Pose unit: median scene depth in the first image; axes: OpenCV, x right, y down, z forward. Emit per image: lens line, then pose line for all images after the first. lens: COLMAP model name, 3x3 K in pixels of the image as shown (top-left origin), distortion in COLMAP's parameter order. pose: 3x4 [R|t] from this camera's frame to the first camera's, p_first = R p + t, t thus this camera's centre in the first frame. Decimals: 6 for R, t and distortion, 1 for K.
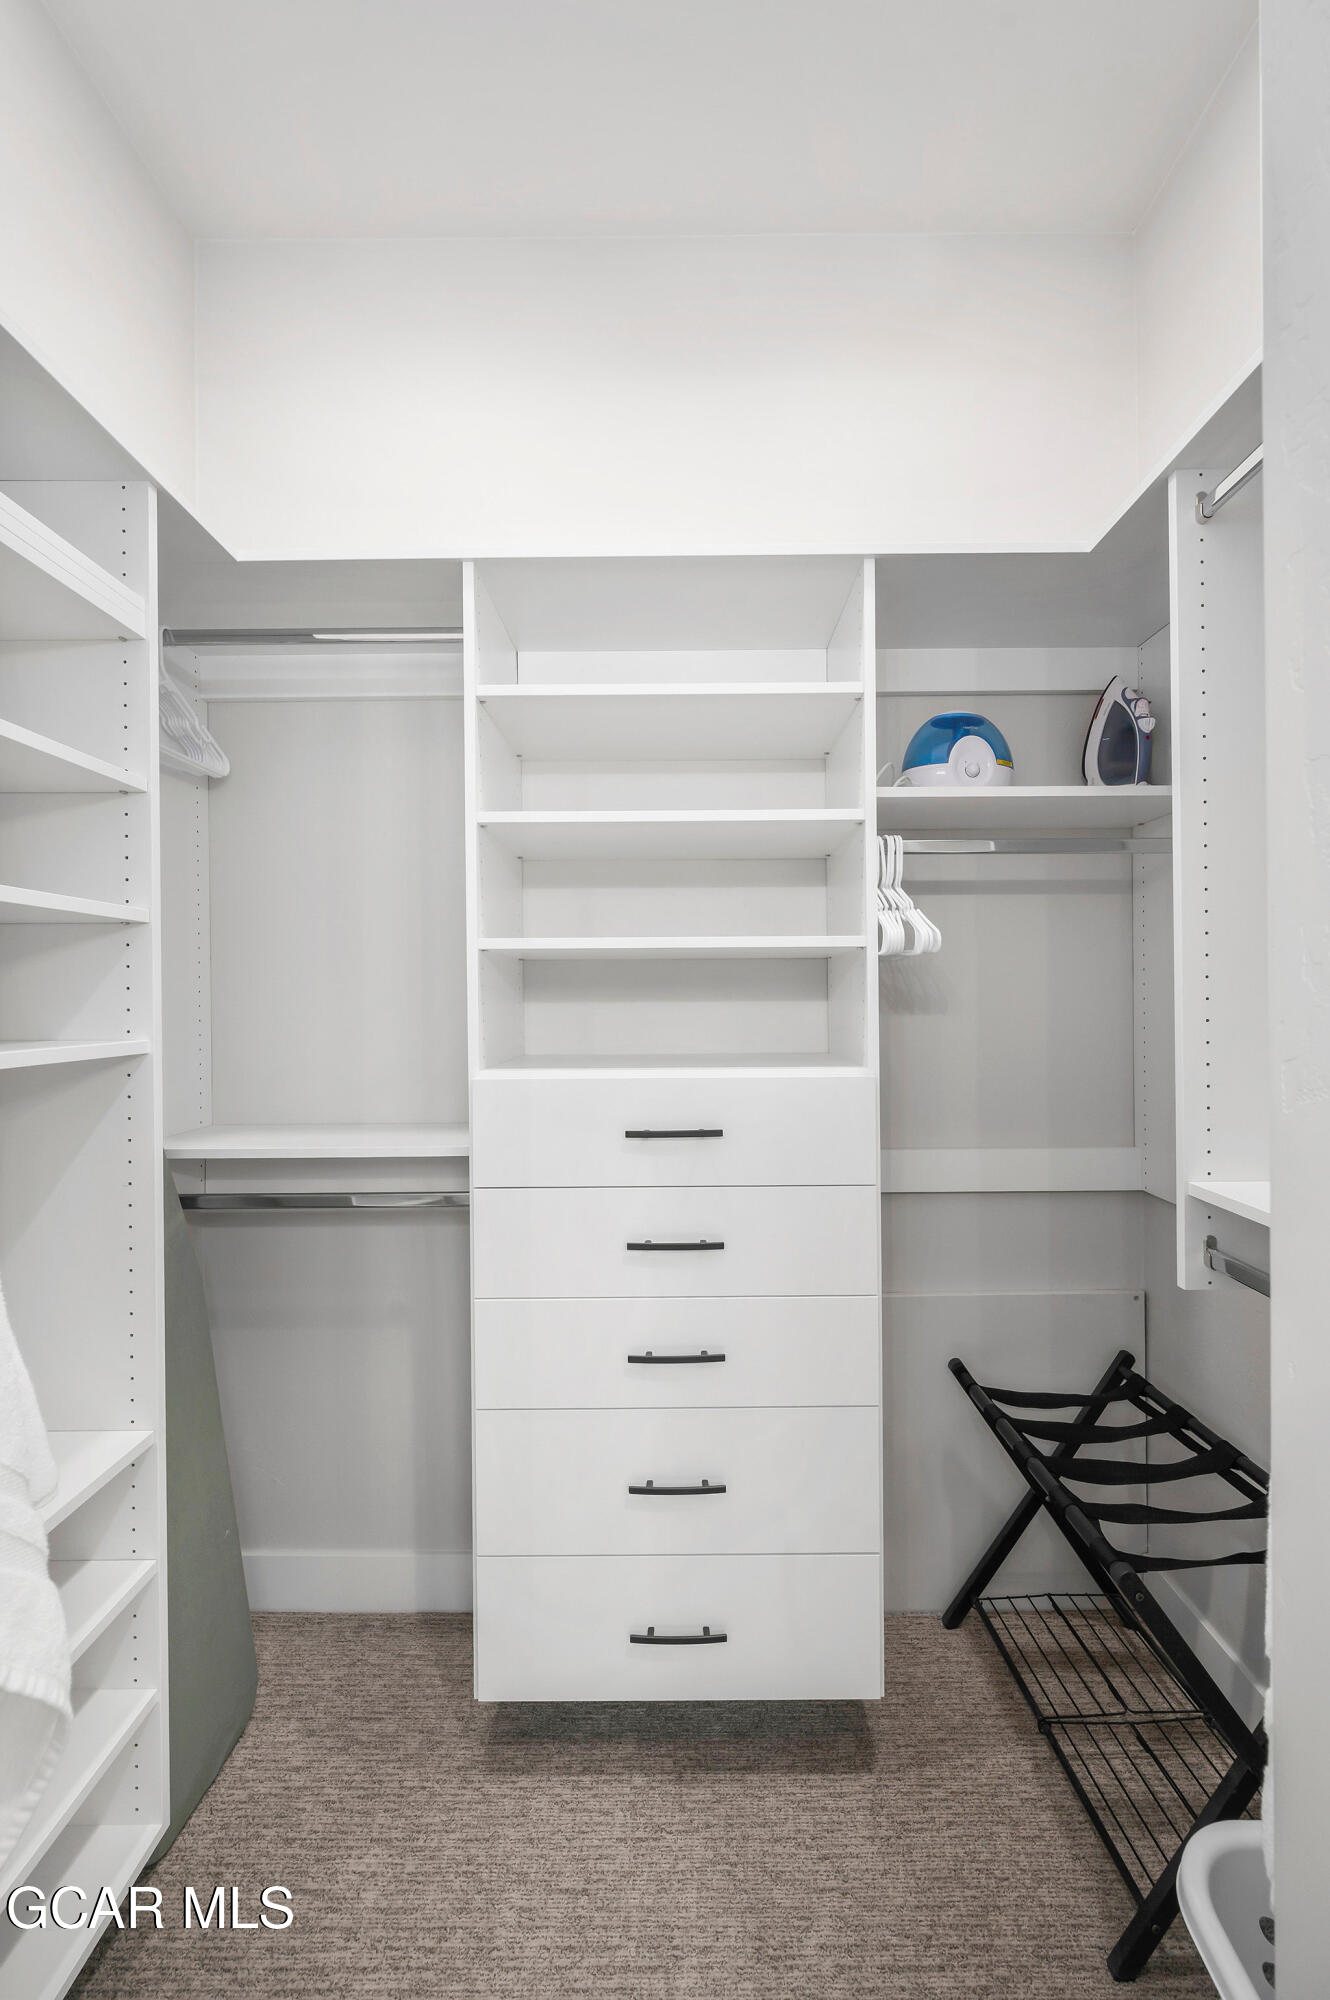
lens RADIAL K [[791.5, 0, 670.7], [0, 791.5, 1010.0], [0, 0, 1]] dist [-0.009105, 0.000656]
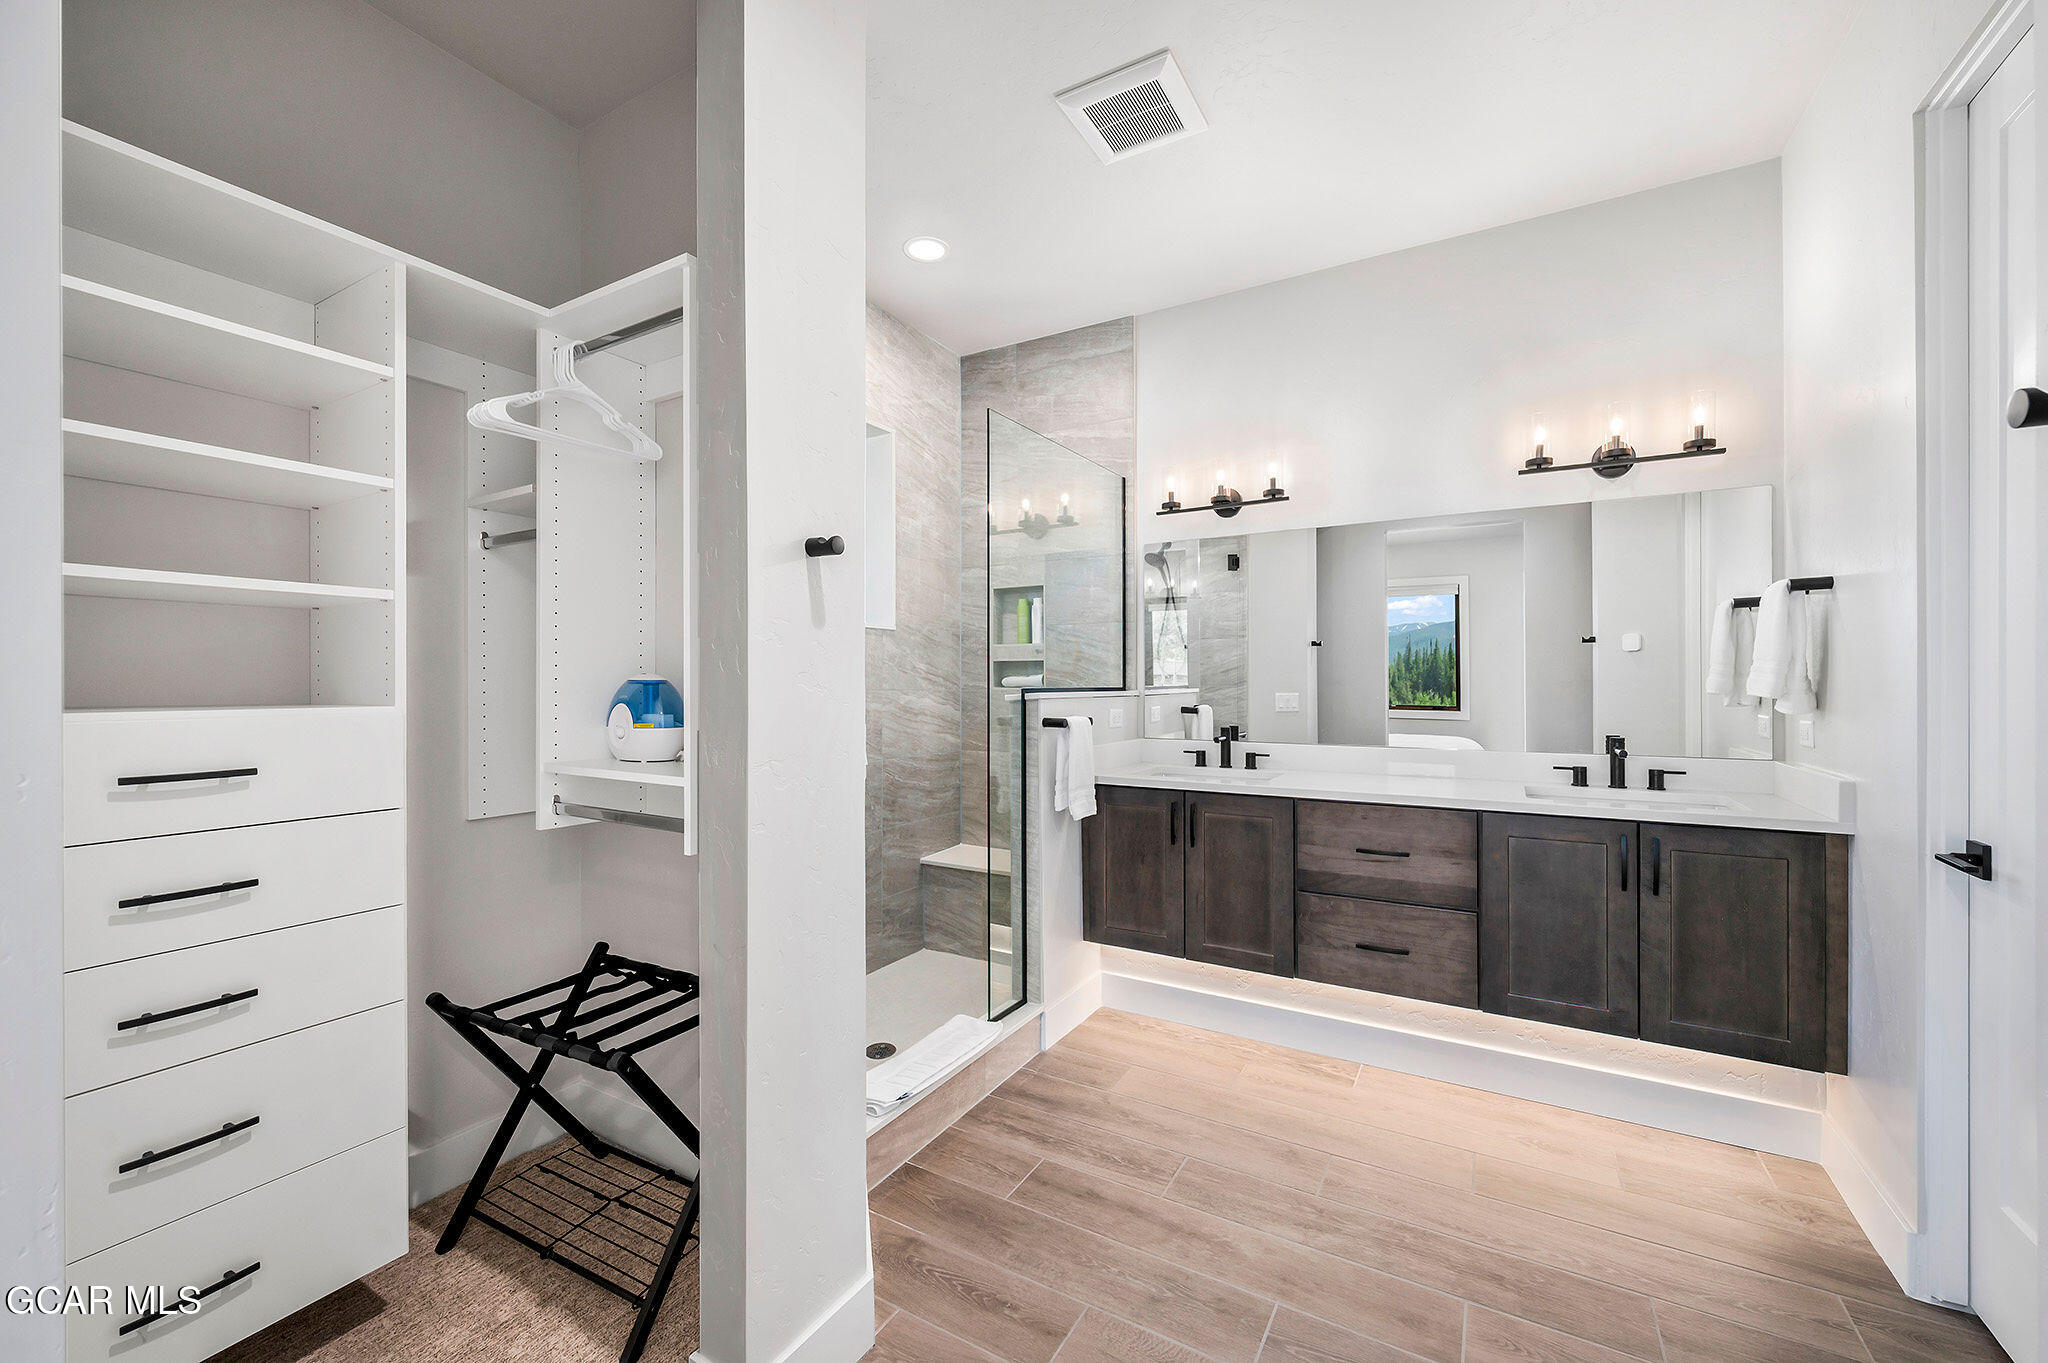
lens RADIAL K [[810.5, 0, 1034.7], [0, 810.5, 687.9], [0, 0, 1]] dist [-0.009105, 0.000656]
pose [[0.490891, 0.008194, 0.871183, -0.260399], [-0.001167, 0.999961, -0.008747, 0.041069], [-0.871220, 0.003277, 0.490881, -0.294405]]
